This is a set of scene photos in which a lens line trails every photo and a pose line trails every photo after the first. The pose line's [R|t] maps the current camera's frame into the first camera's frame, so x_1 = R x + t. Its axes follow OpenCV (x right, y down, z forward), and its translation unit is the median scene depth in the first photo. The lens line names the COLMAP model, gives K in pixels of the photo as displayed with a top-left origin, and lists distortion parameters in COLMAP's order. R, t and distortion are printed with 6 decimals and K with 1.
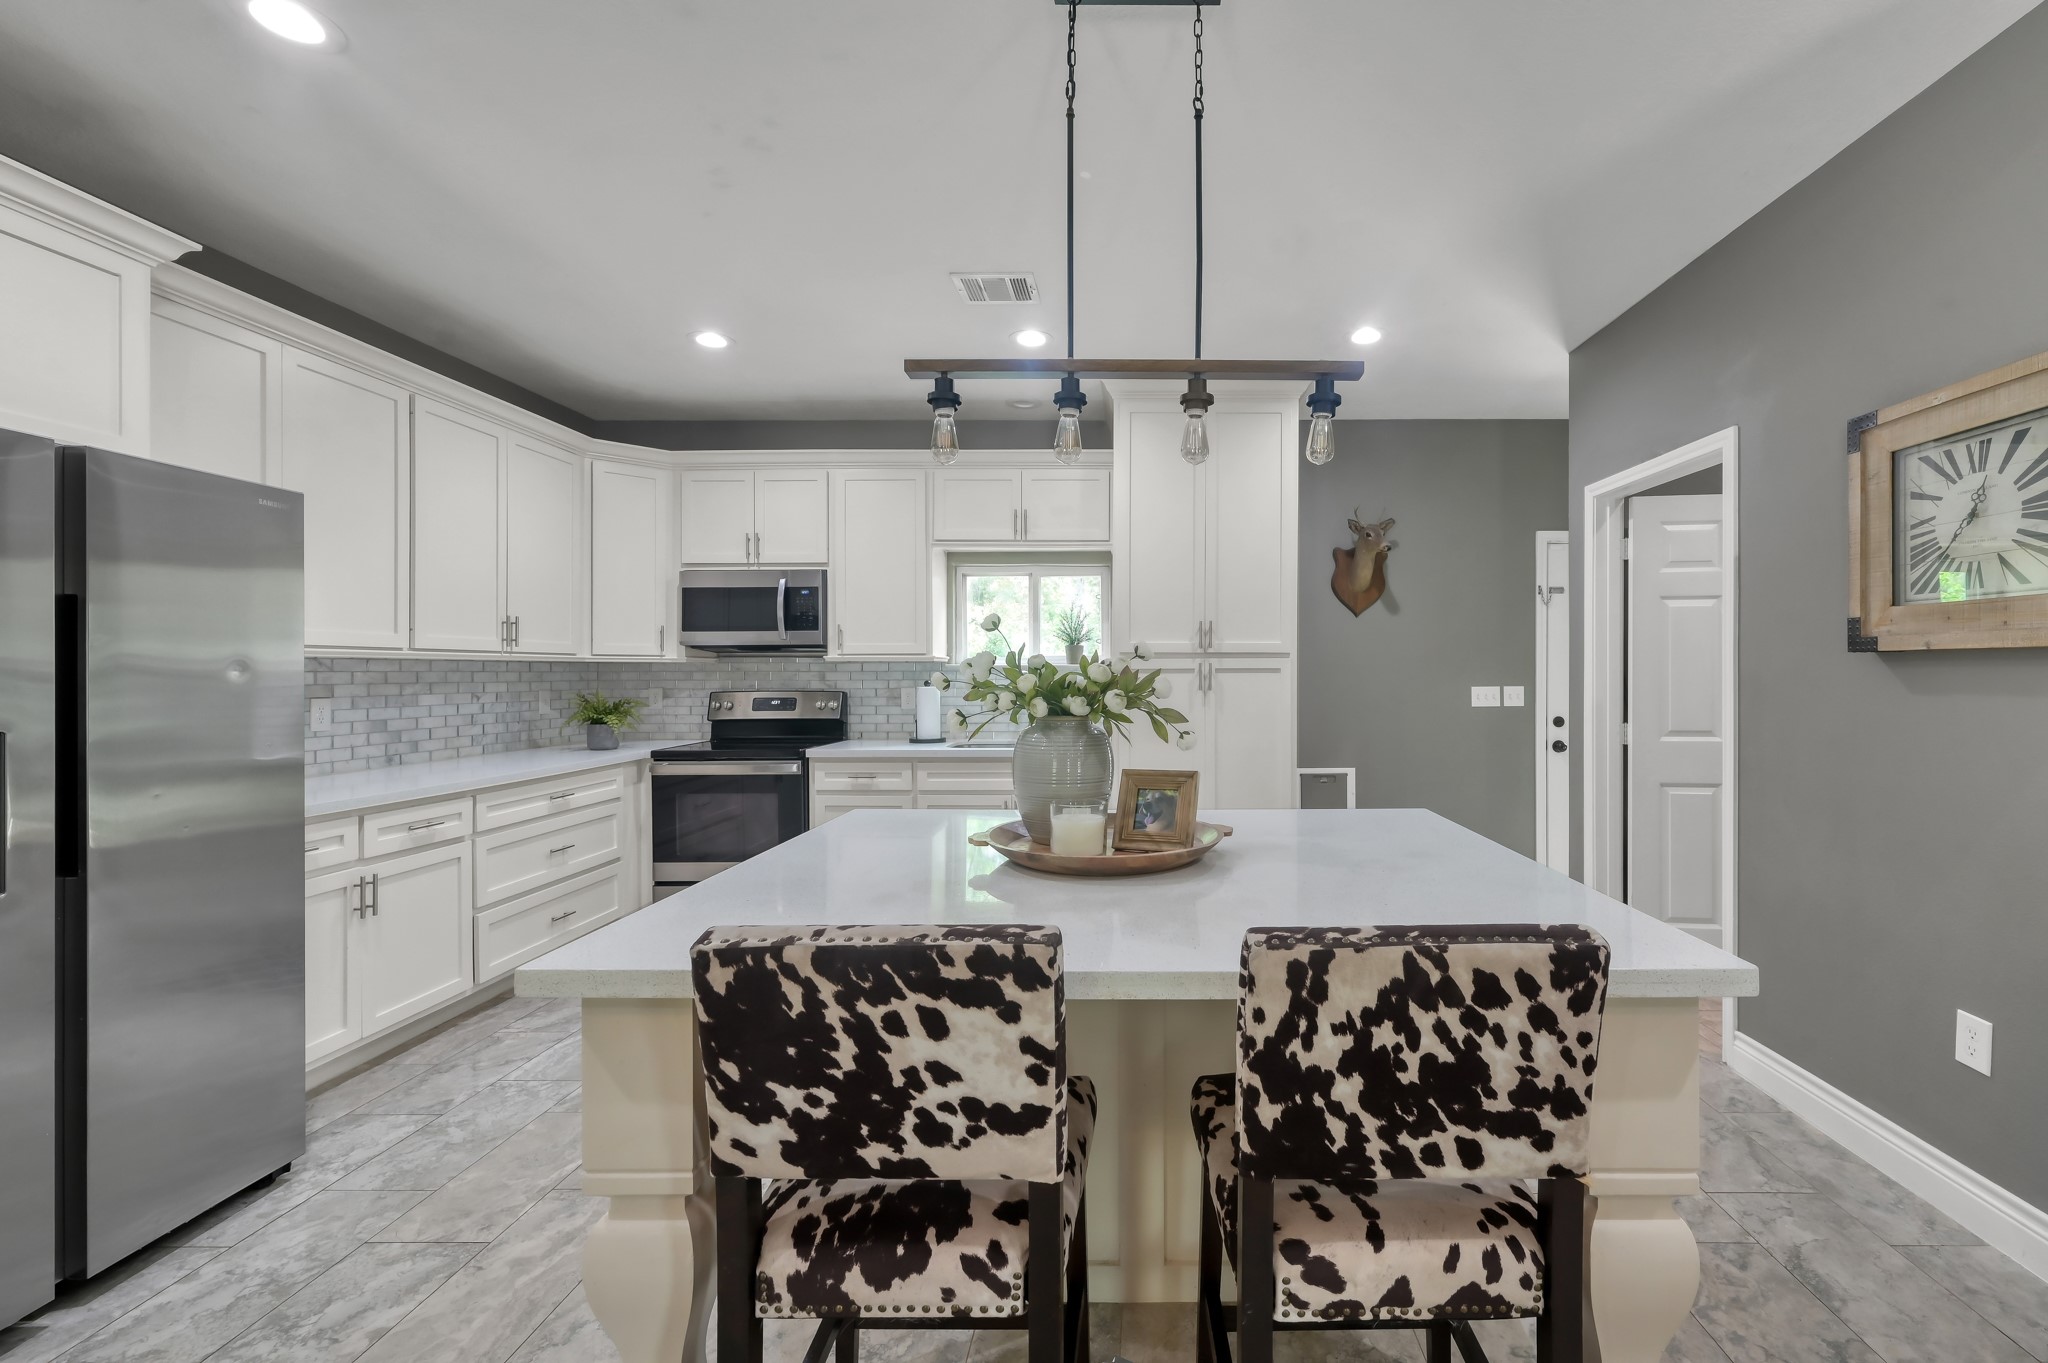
lens RADIAL K [[847.0, 0, 1144.8], [0, 847.0, 675.9], [0, 0, 1]] dist [0.000864, 0.000648]
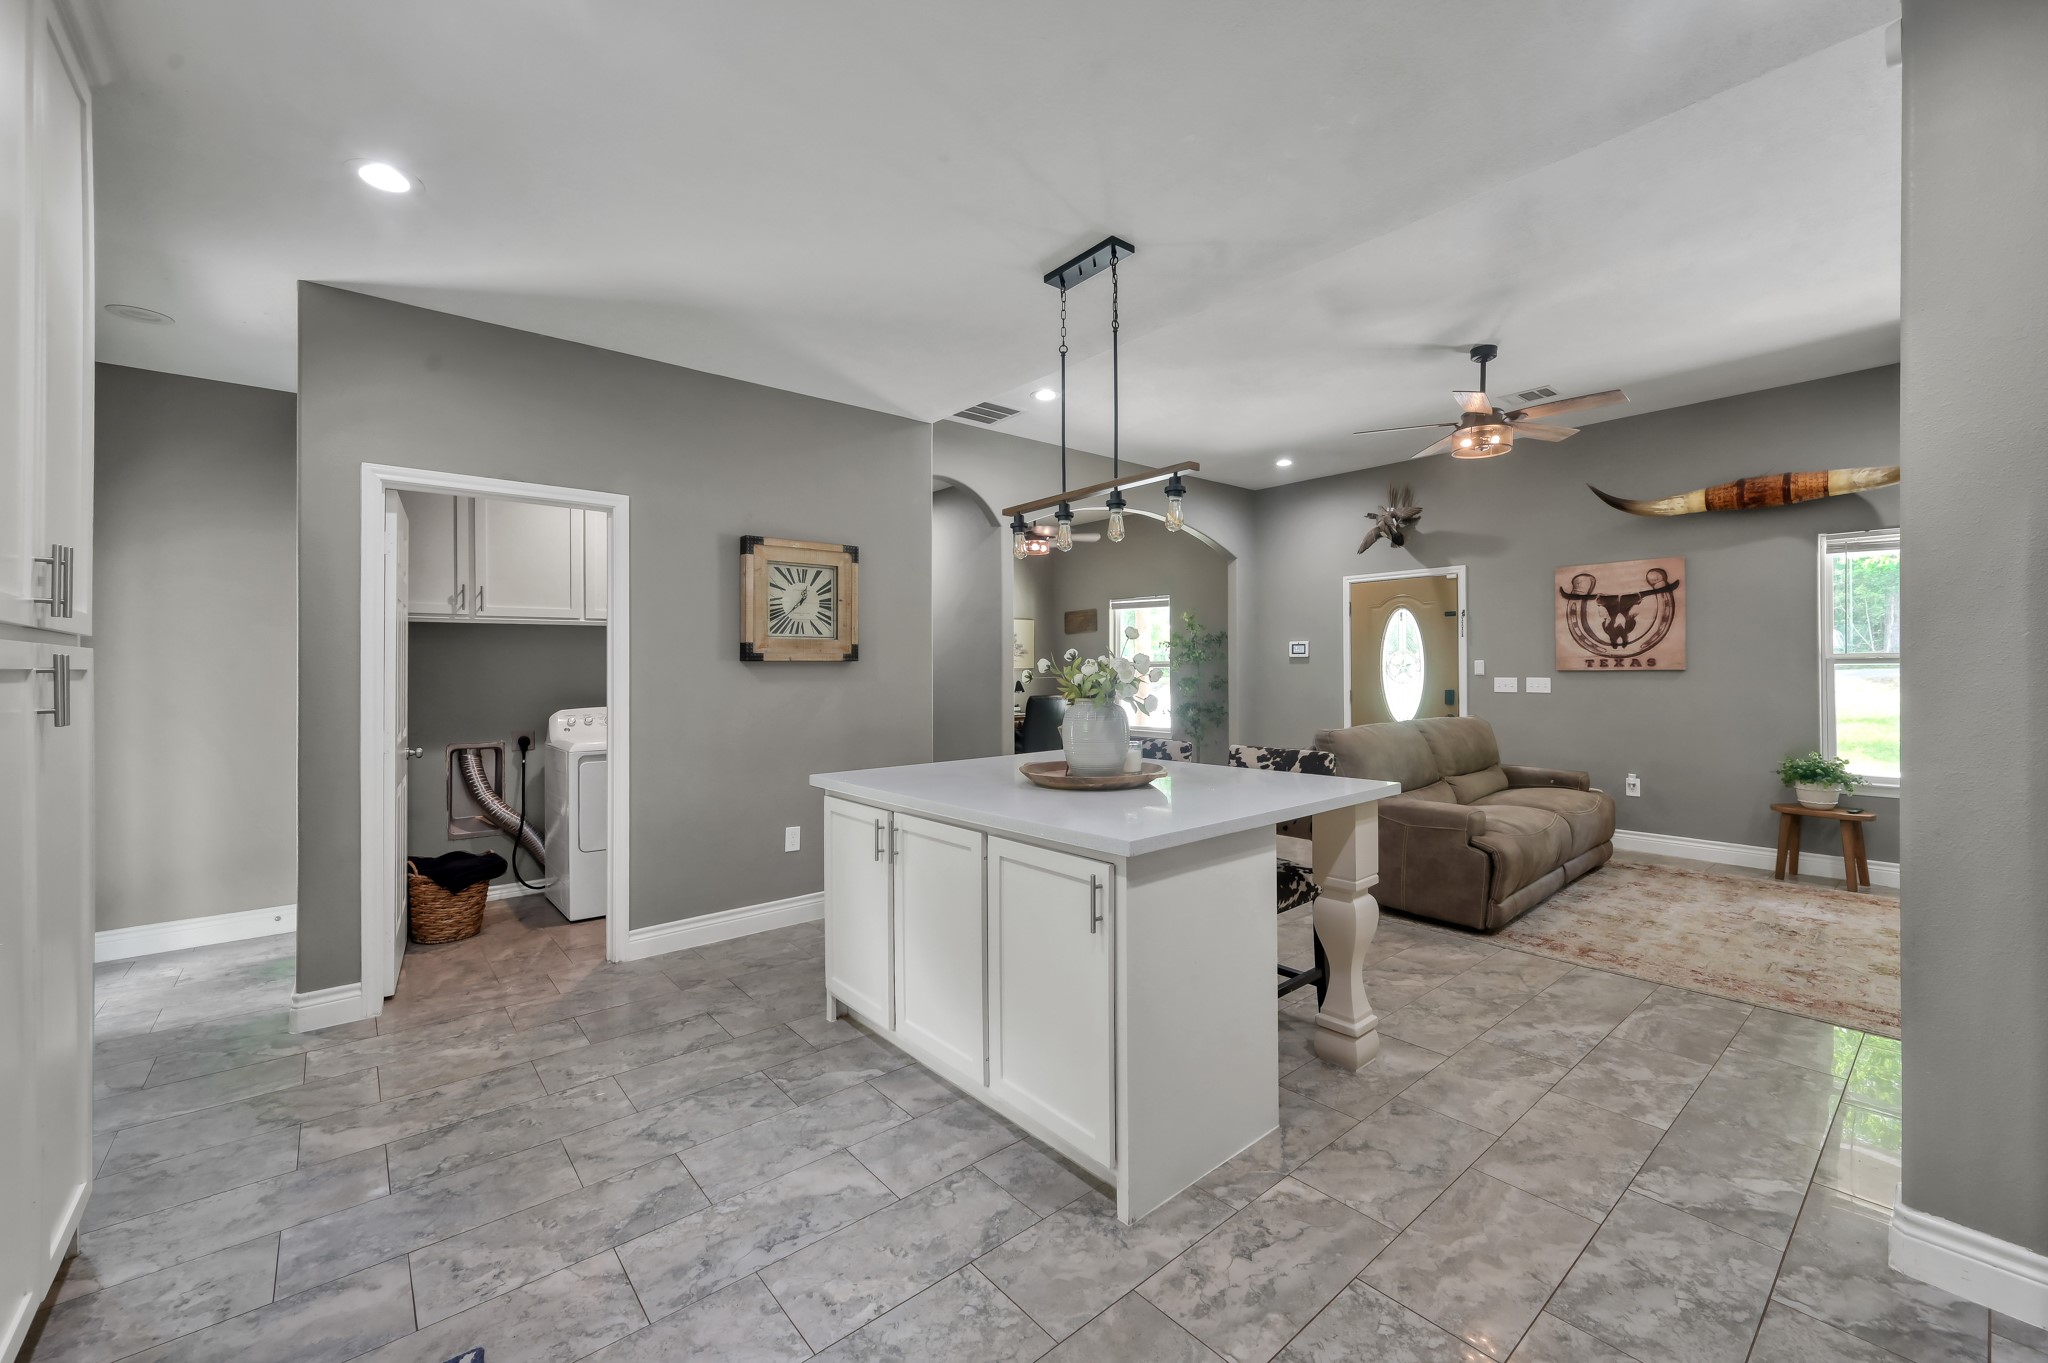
lens RADIAL K [[812.9, 0, 1036.9], [0, 812.9, 670.3], [0, 0, 1]] dist [-0.001661, 0.000063]
pose [[-0.648599, 0.004937, 0.761114, -1.189249], [0.012261, 0.999917, 0.003962, -0.009188], [-0.761032, 0.011902, -0.648606, 2.145470]]
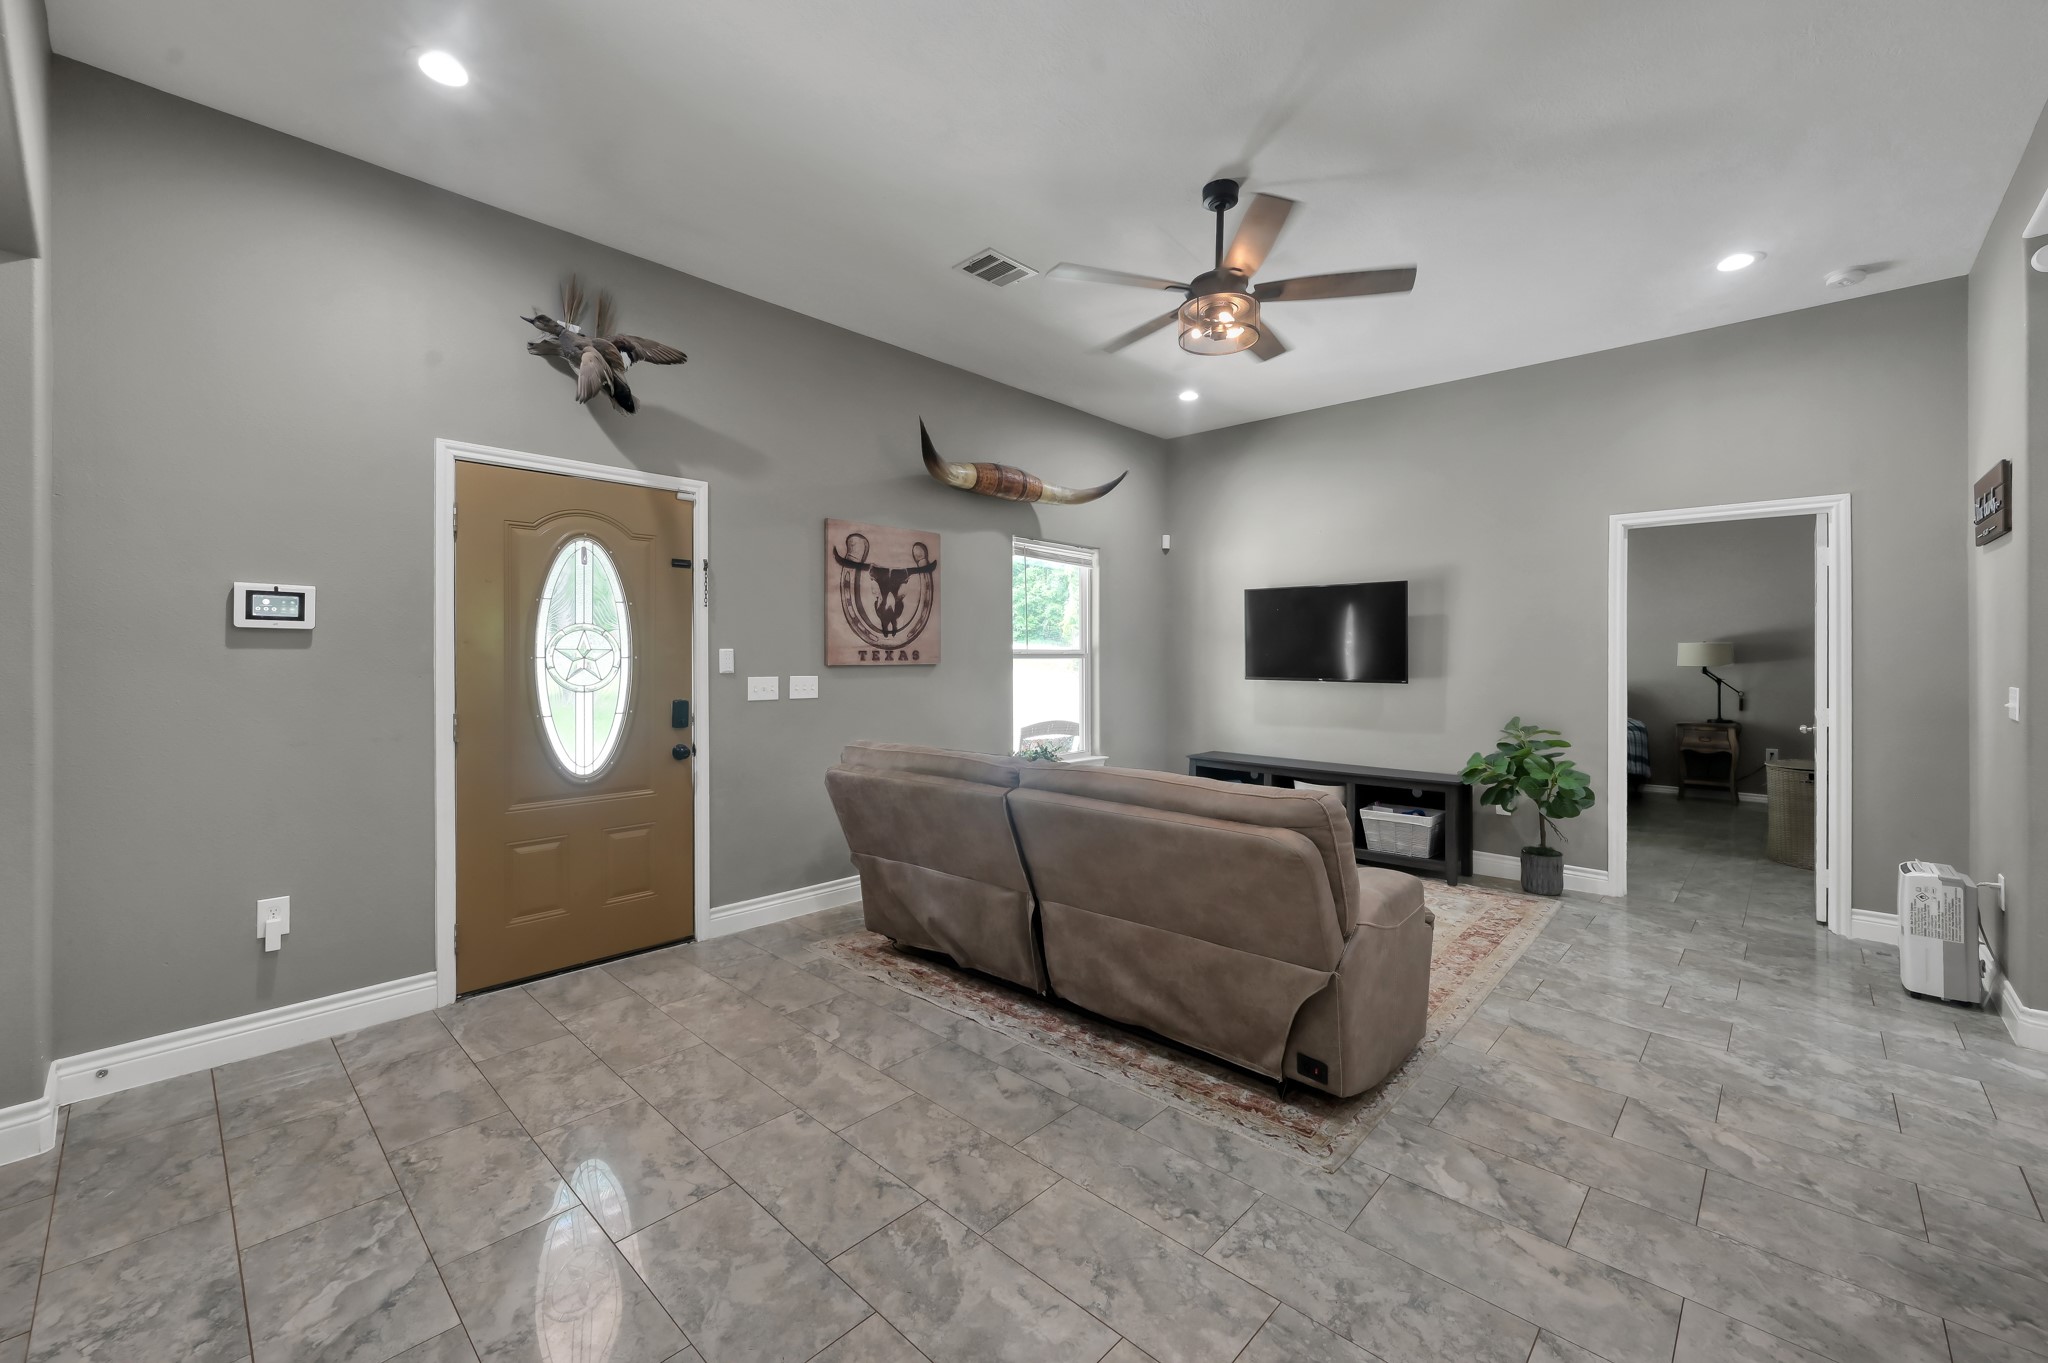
lens RADIAL K [[812.9, 0, 1015.8], [0, 812.9, 662.8], [0, 0, 1]] dist [-0.001661, 0.000063]
pose [[-0.689061, 0.005299, -0.724684, 1.359744], [-0.005697, 0.999903, 0.012729, -0.008620], [0.724681, 0.012899, -0.688964, 0.305126]]
